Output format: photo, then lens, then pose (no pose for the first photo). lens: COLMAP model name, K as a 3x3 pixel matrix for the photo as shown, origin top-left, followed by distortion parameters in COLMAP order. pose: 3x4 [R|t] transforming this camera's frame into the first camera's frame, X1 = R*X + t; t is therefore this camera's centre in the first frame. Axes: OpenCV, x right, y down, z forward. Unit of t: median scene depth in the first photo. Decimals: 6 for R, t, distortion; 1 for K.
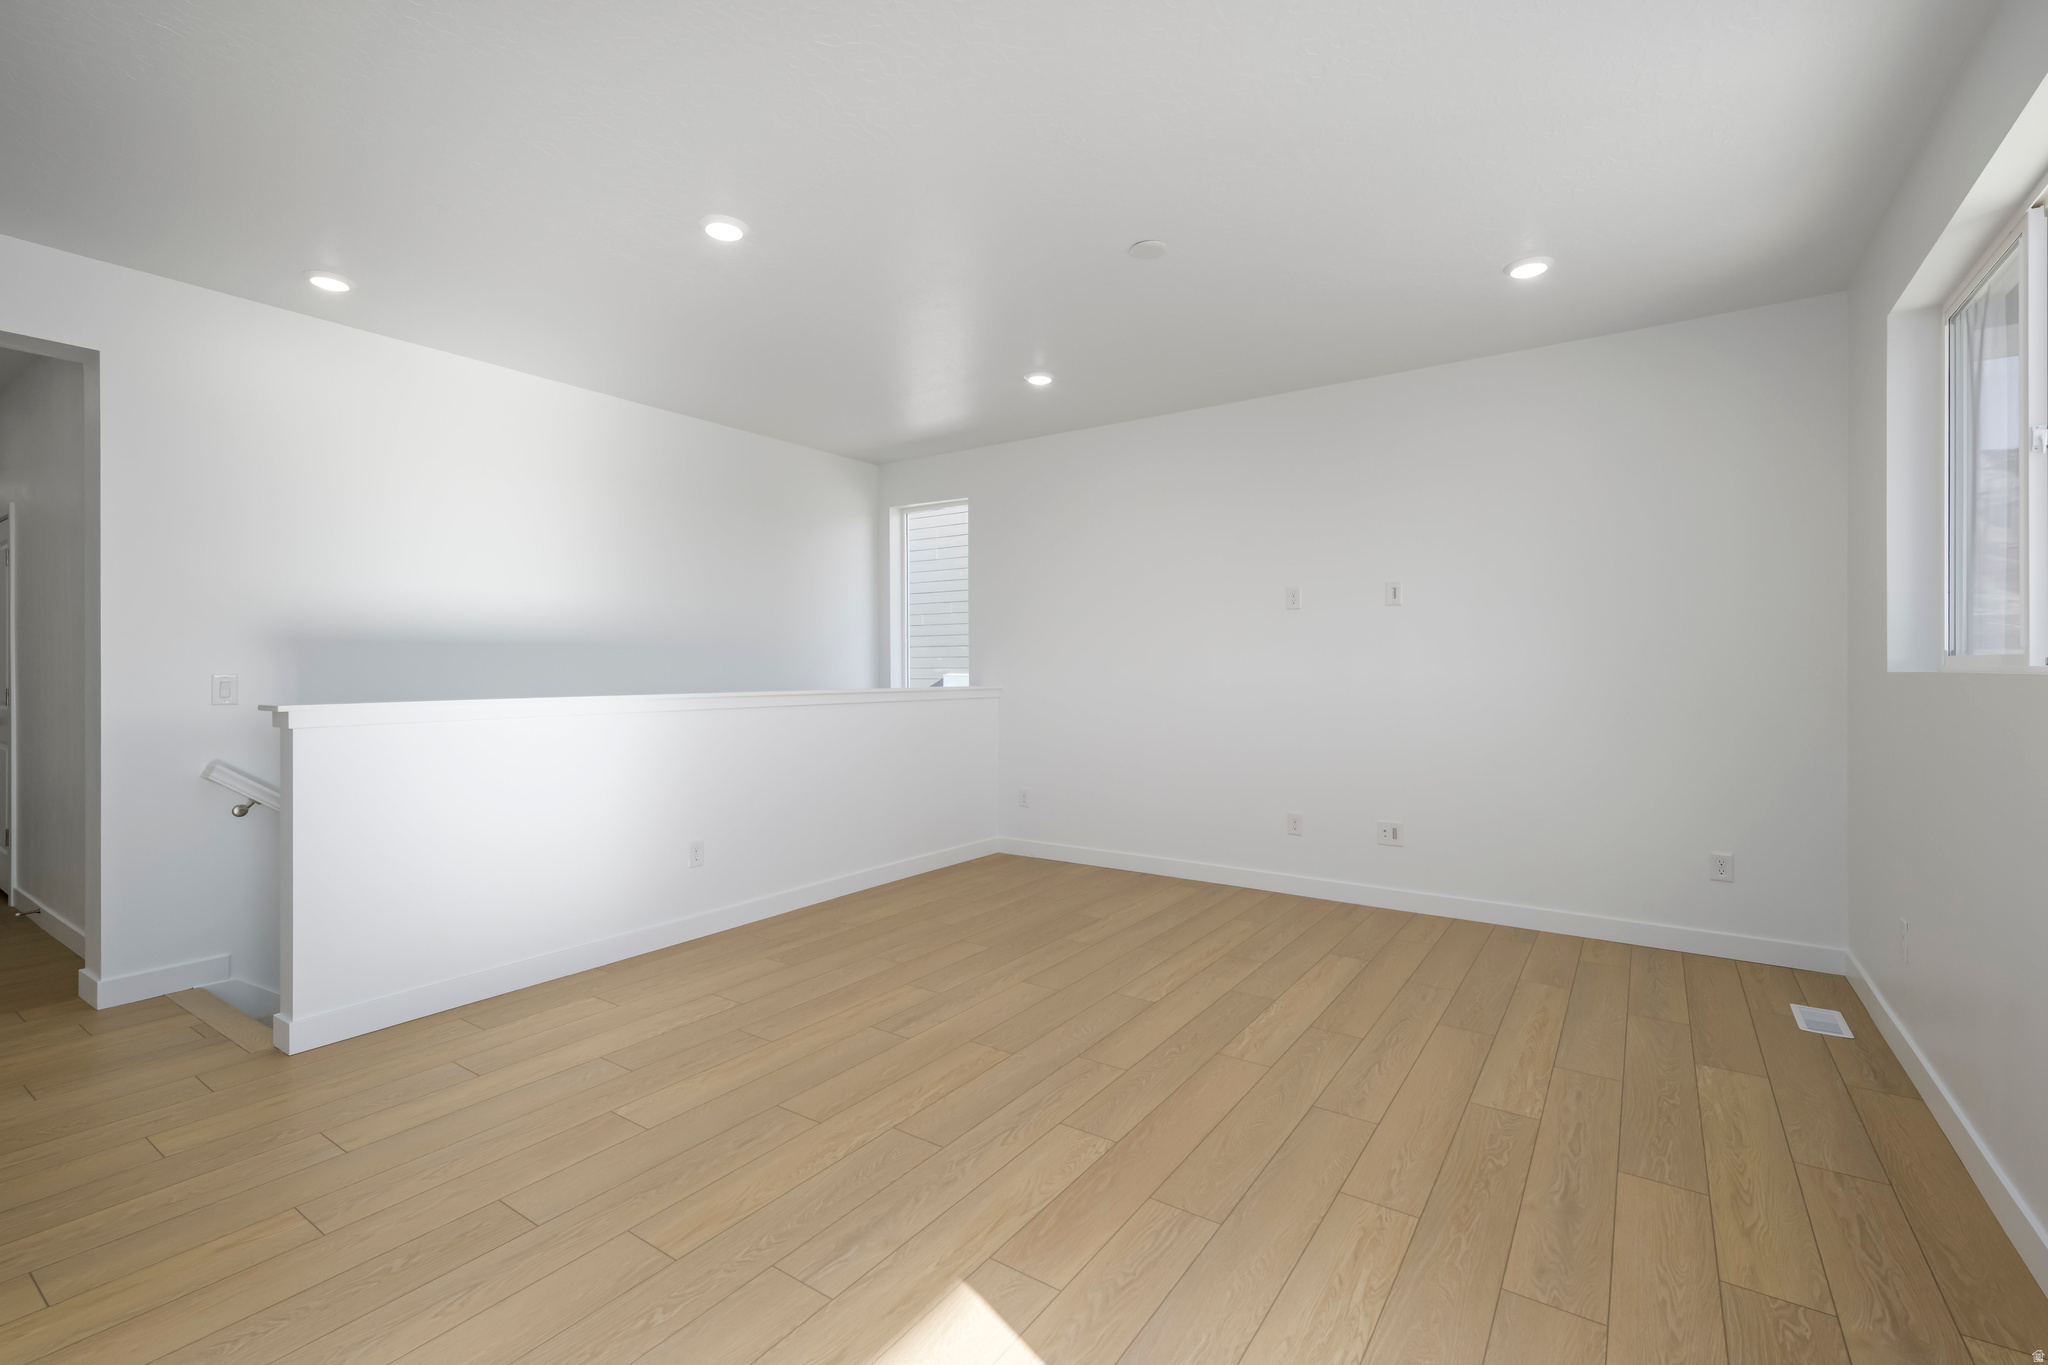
lens RADIAL K [[899.9, 0, 1028.1], [0, 899.9, 681.8], [0, 0, 1]] dist [0.001808, -0.000267]
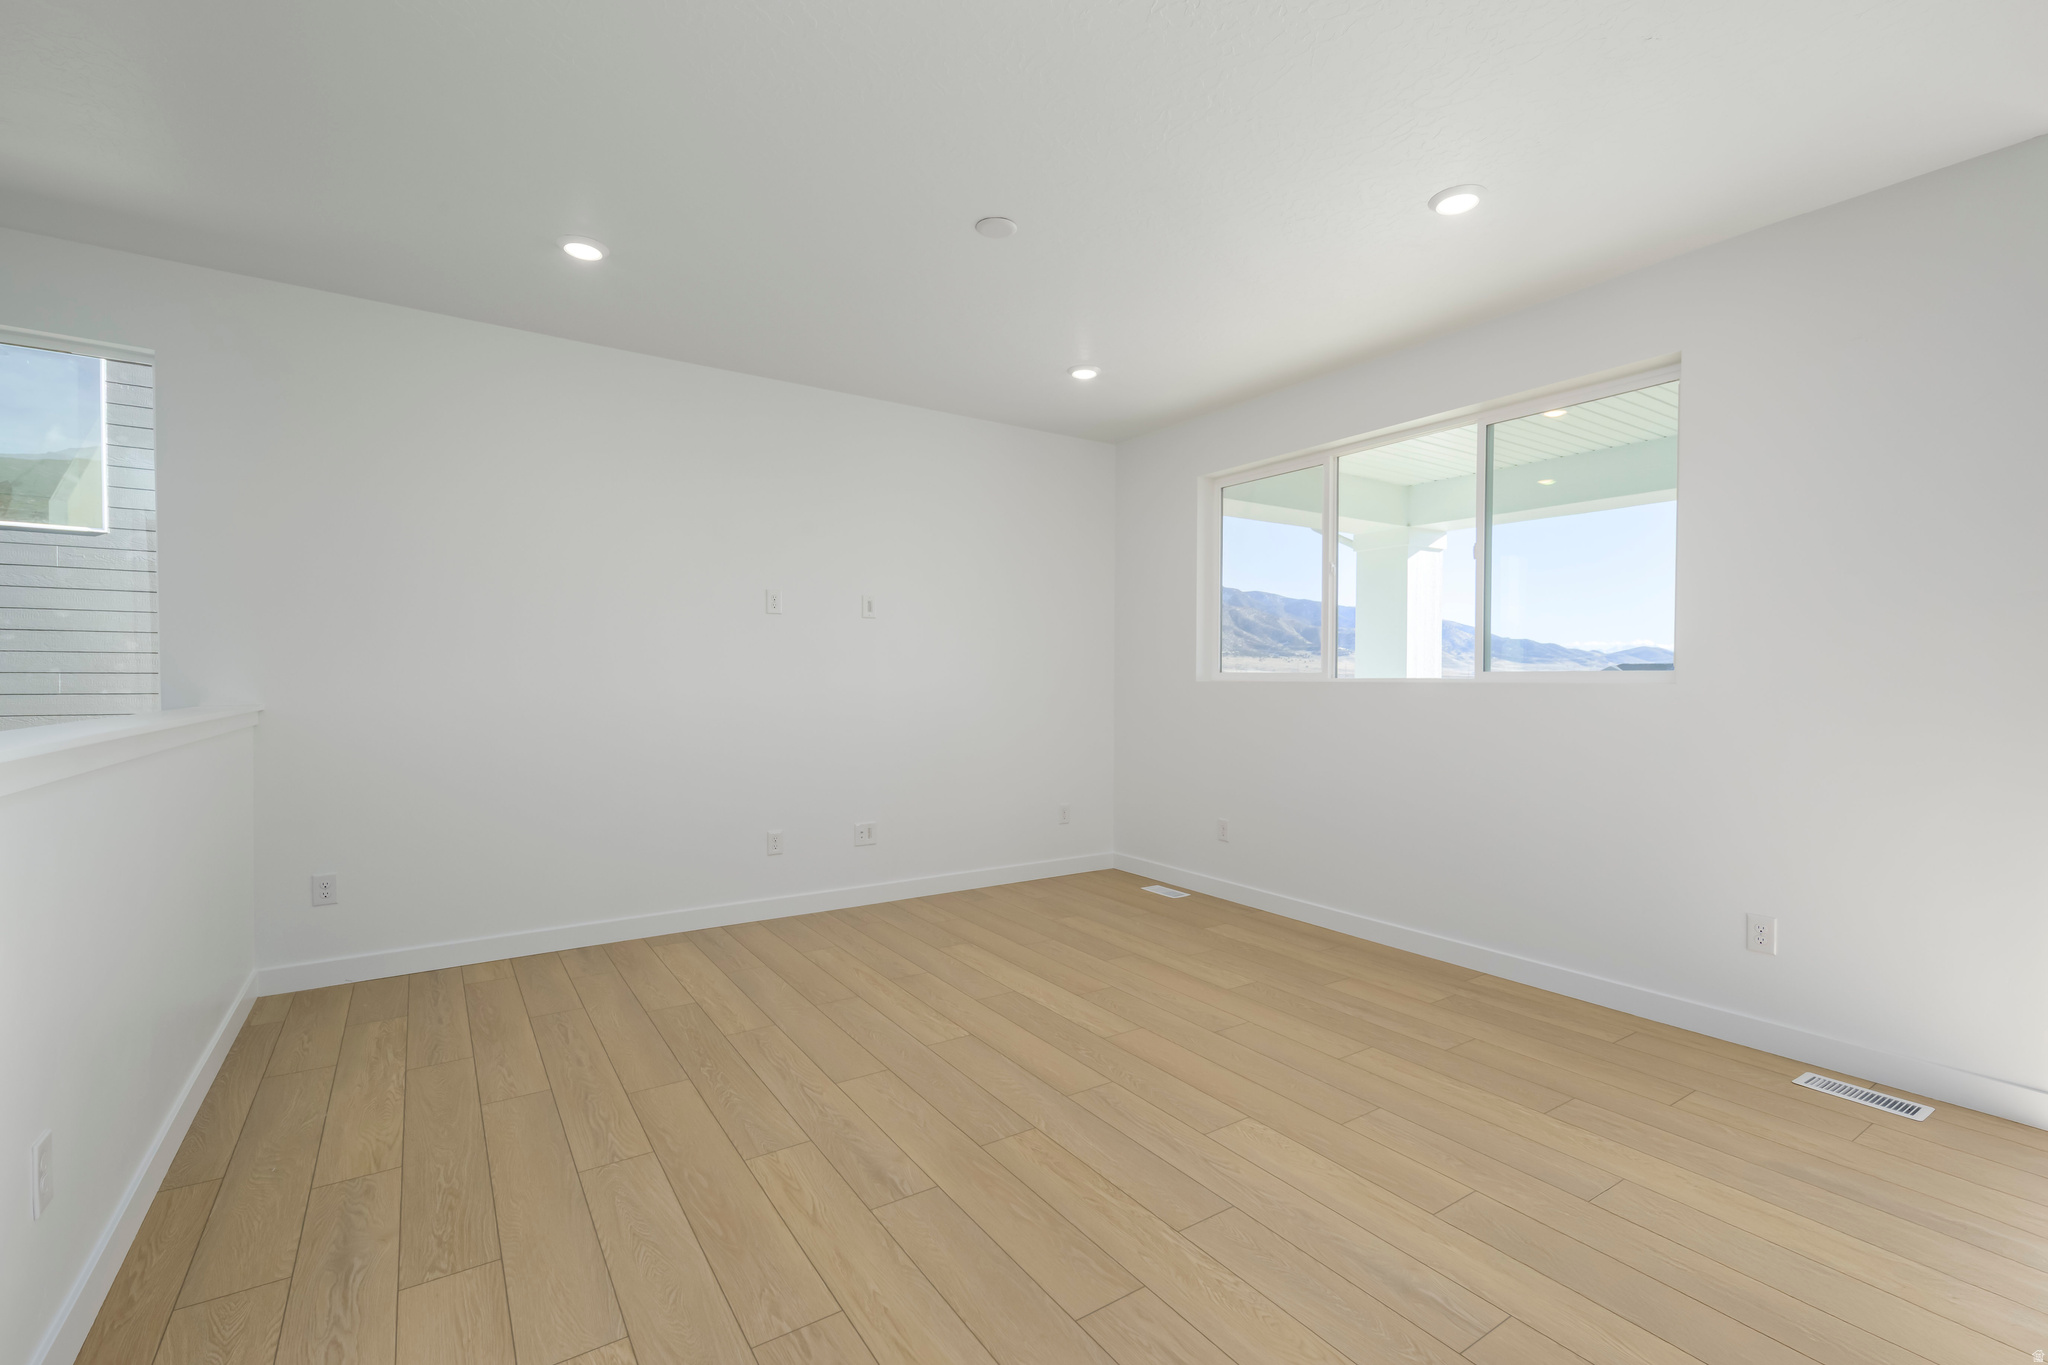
lens RADIAL K [[899.9, 0, 1028.1], [0, 899.9, 681.8], [0, 0, 1]] dist [0.001808, -0.000267]
pose [[0.369462, -0.006692, 0.929222, -0.689556], [0.014173, 0.999898, 0.001566, -0.012319], [-0.929138, 0.012591, 0.369520, 0.577159]]
